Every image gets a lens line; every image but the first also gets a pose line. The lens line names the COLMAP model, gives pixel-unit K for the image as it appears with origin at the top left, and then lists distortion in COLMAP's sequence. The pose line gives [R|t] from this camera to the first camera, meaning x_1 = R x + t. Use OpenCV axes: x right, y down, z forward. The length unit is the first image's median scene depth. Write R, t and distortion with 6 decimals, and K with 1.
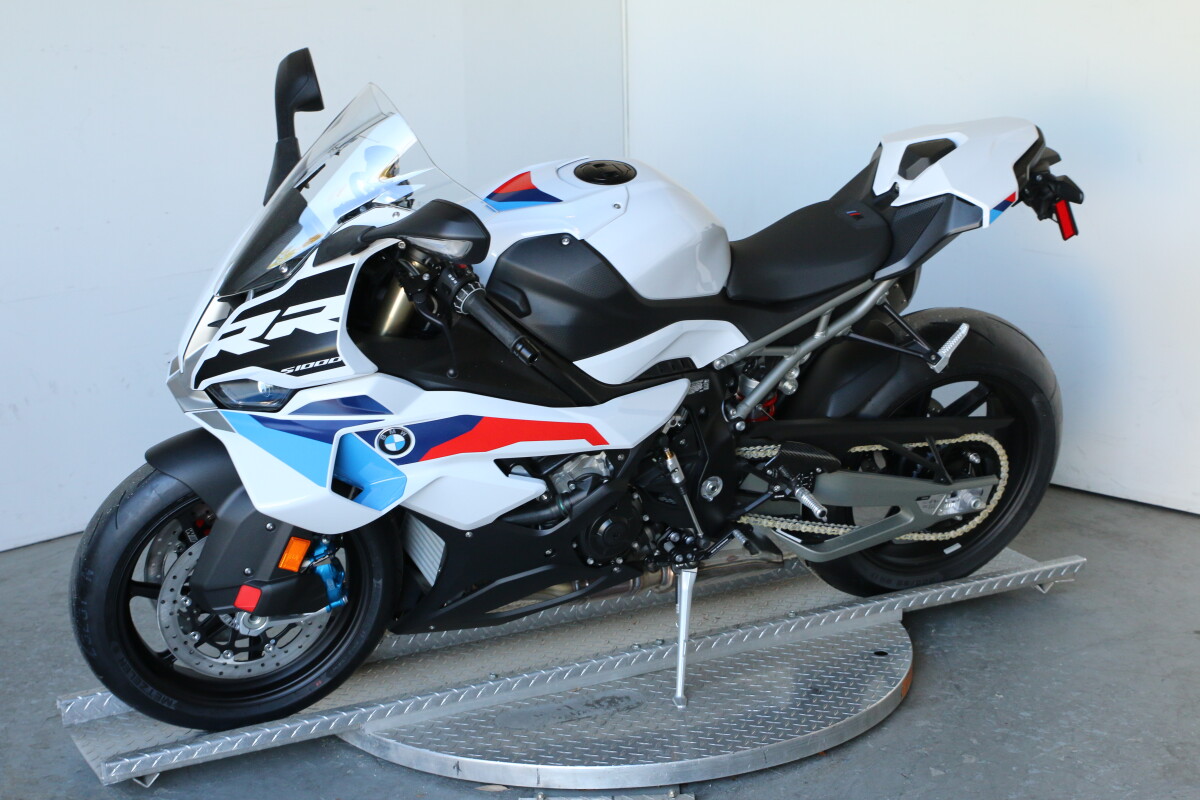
lens RADIAL K [[2059.5, 0, 600.0], [0, 2059.5, 400.0], [0, 0, 1]] dist [0.002001, 0.069678]
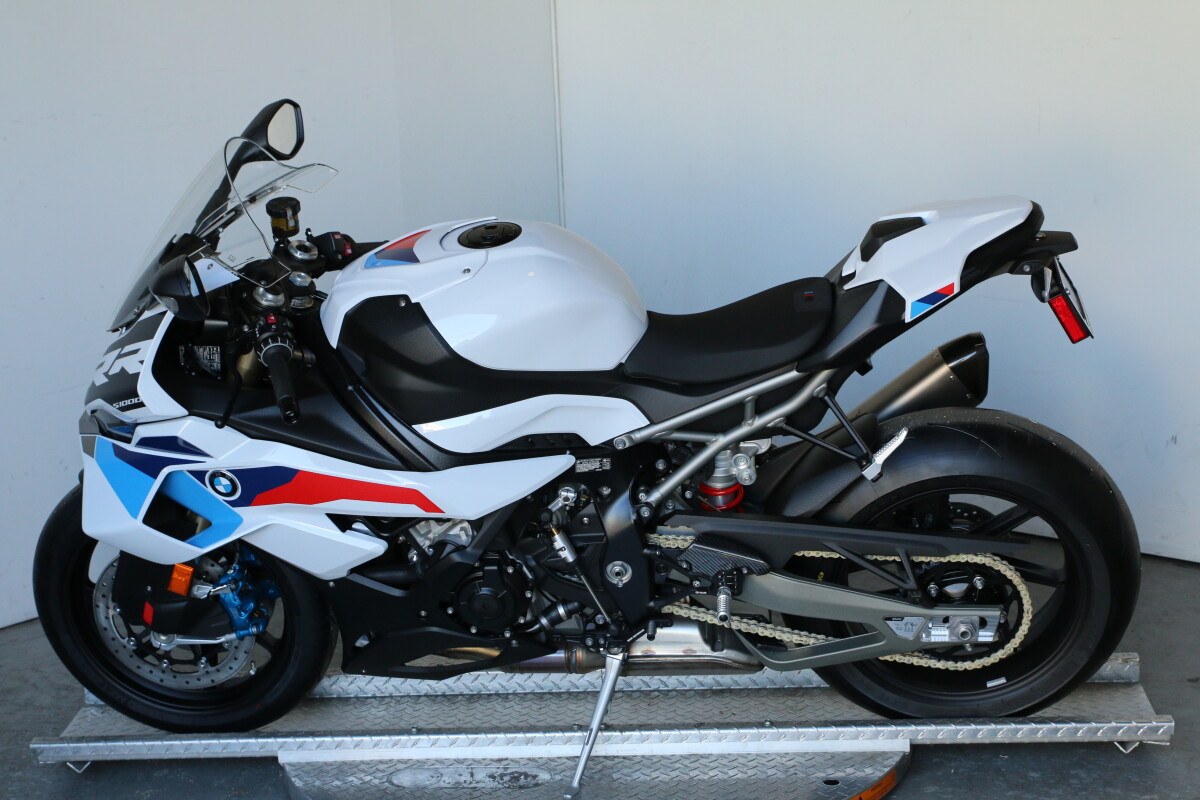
lens RADIAL K [[2059.5, 0, 600.0], [0, 2059.5, 400.0], [0, 0, 1]] dist [0.002001, 0.069678]
pose [[0.862068, 0.098300, -0.497168, 0.549905], [-0.099812, 0.994726, 0.023606, -0.062402], [0.496866, 0.029274, 0.867333, 0.187695]]
